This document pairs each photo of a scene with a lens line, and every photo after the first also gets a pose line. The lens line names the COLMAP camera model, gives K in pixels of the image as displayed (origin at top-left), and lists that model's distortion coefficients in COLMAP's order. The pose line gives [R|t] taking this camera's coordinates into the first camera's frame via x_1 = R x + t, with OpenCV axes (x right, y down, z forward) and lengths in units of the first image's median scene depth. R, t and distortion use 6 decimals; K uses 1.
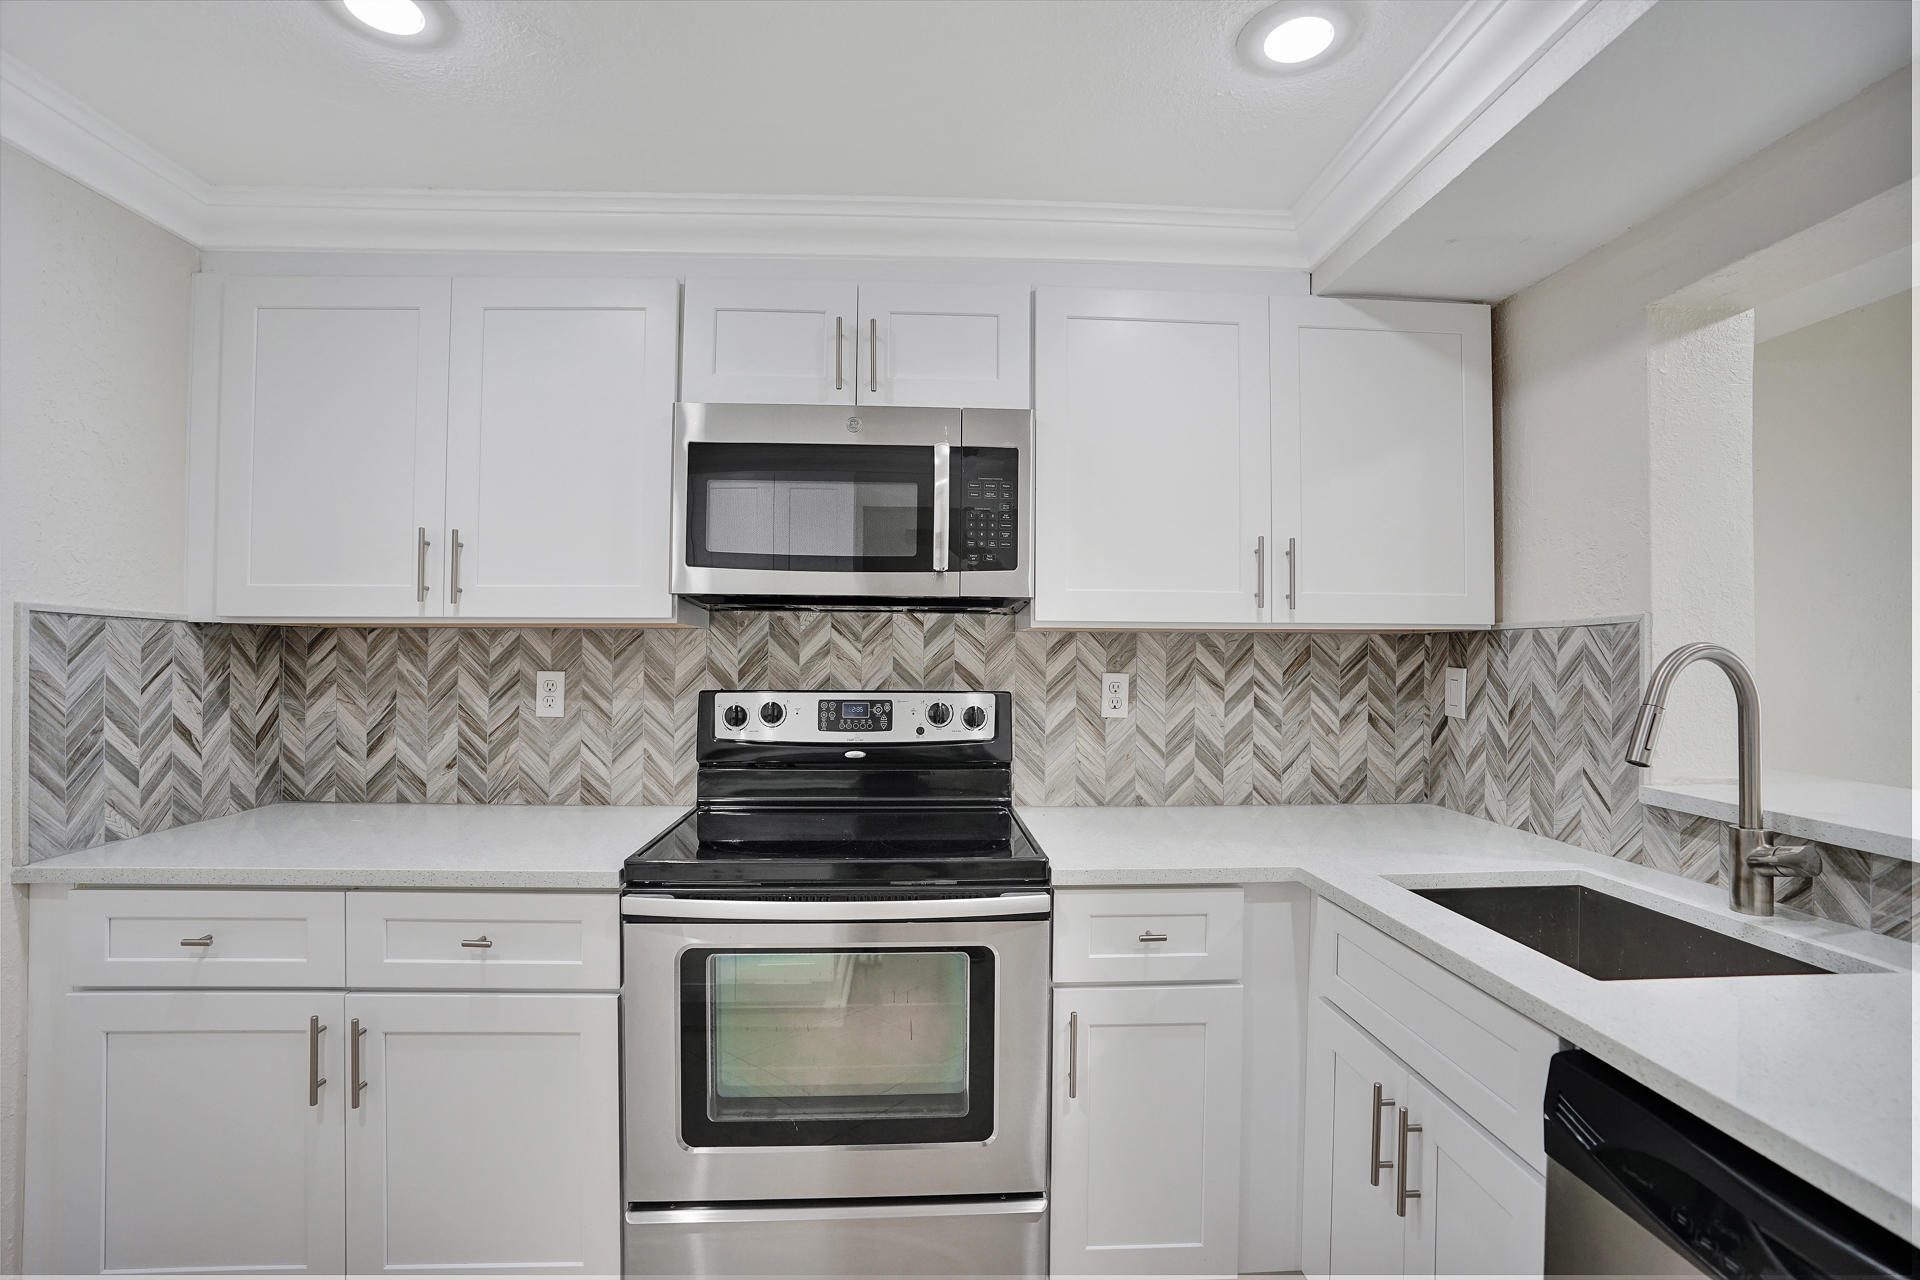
lens RADIAL K [[919.6, 0, 952.2], [0, 919.6, 648.6], [0, 0, 1]] dist [-0.020460, 0.008281]
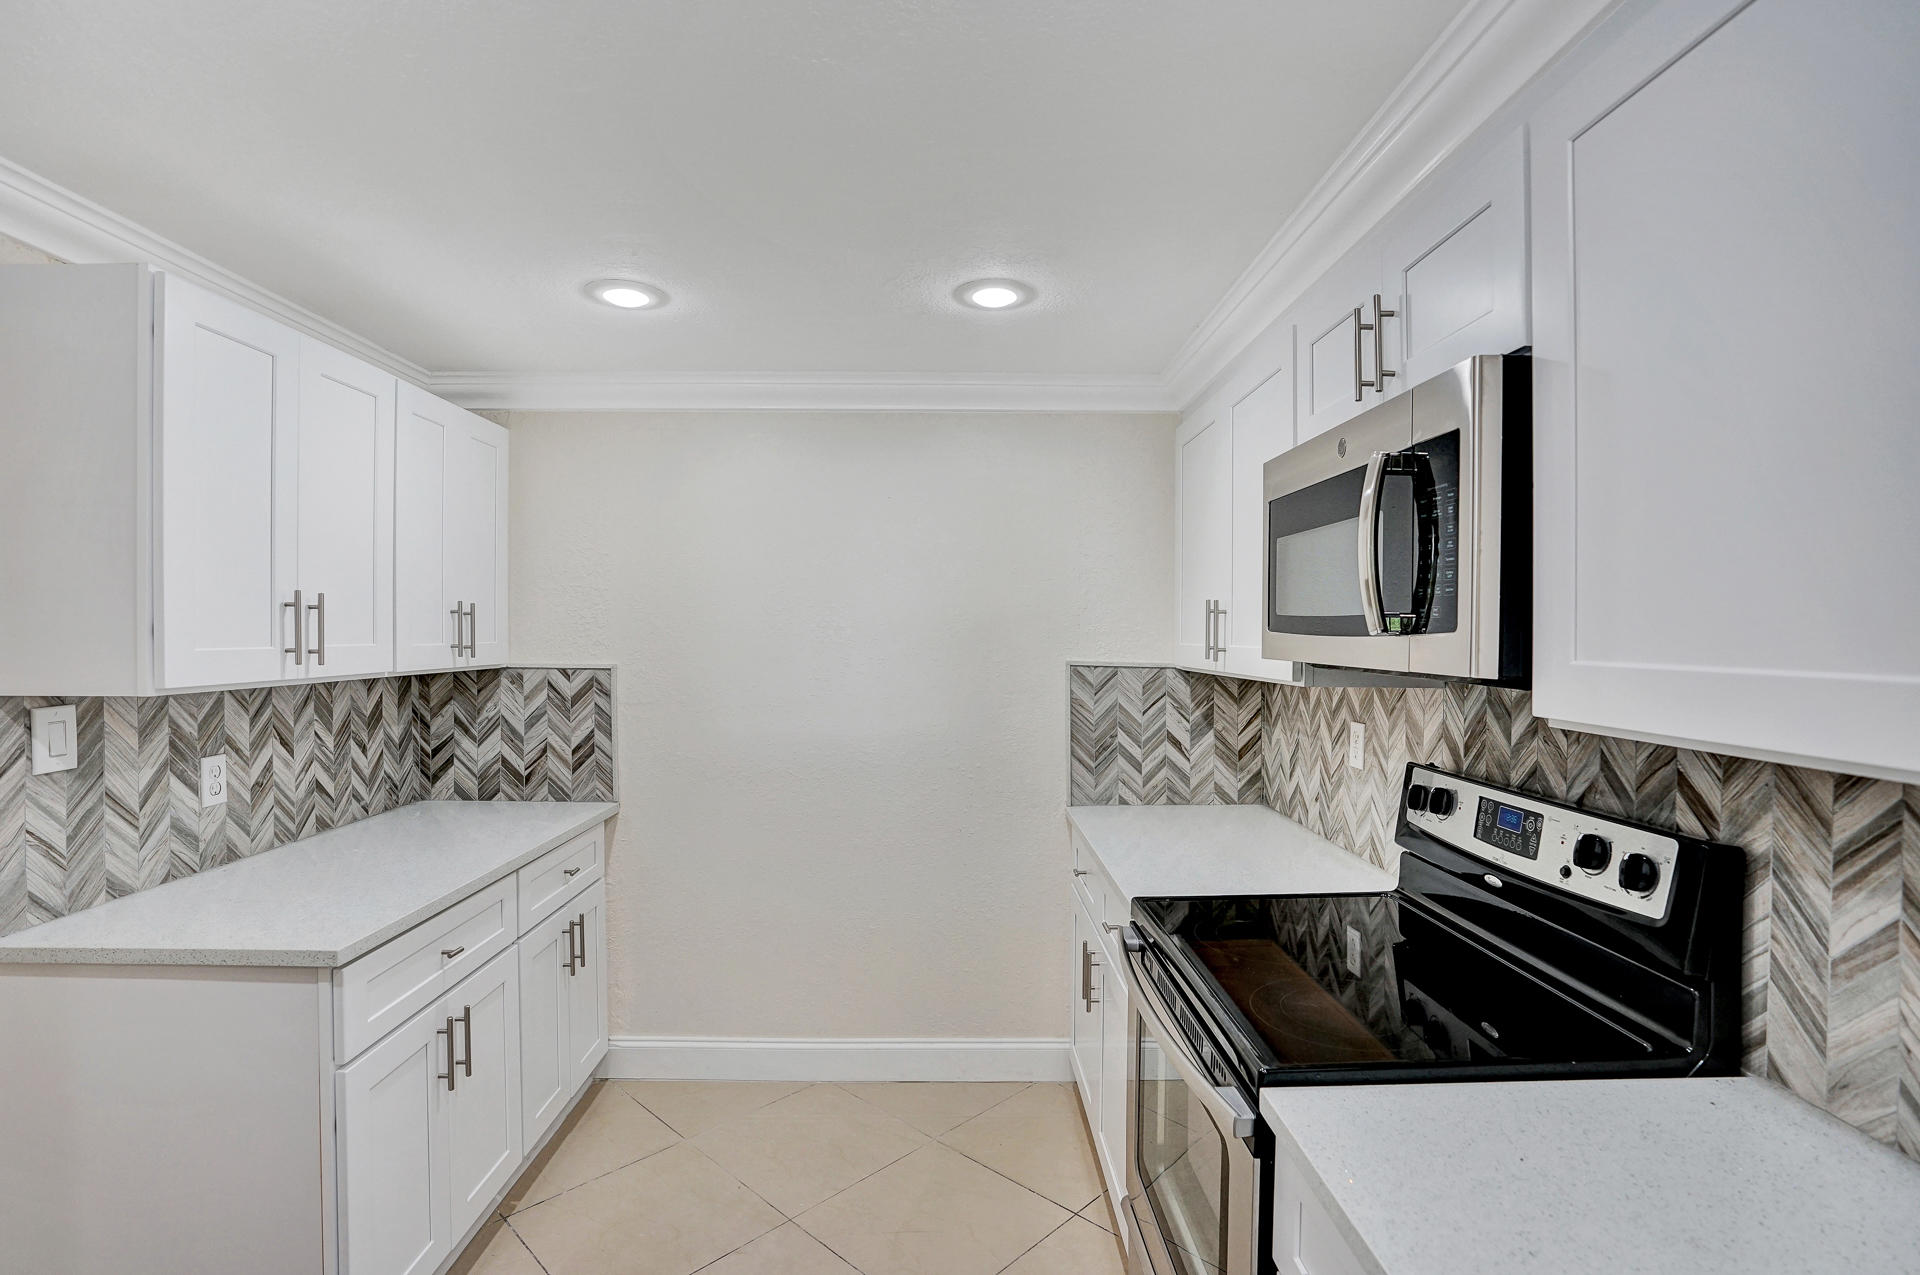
lens RADIAL K [[919.6, 0, 952.8], [0, 919.6, 635.3], [0, 0, 1]] dist [-0.020460, 0.008281]
pose [[-0.017277, -0.003455, -0.999845, 0.630122], [-0.000645, 0.999994, -0.003444, -0.074041], [0.999851, 0.000585, -0.017280, 0.627592]]
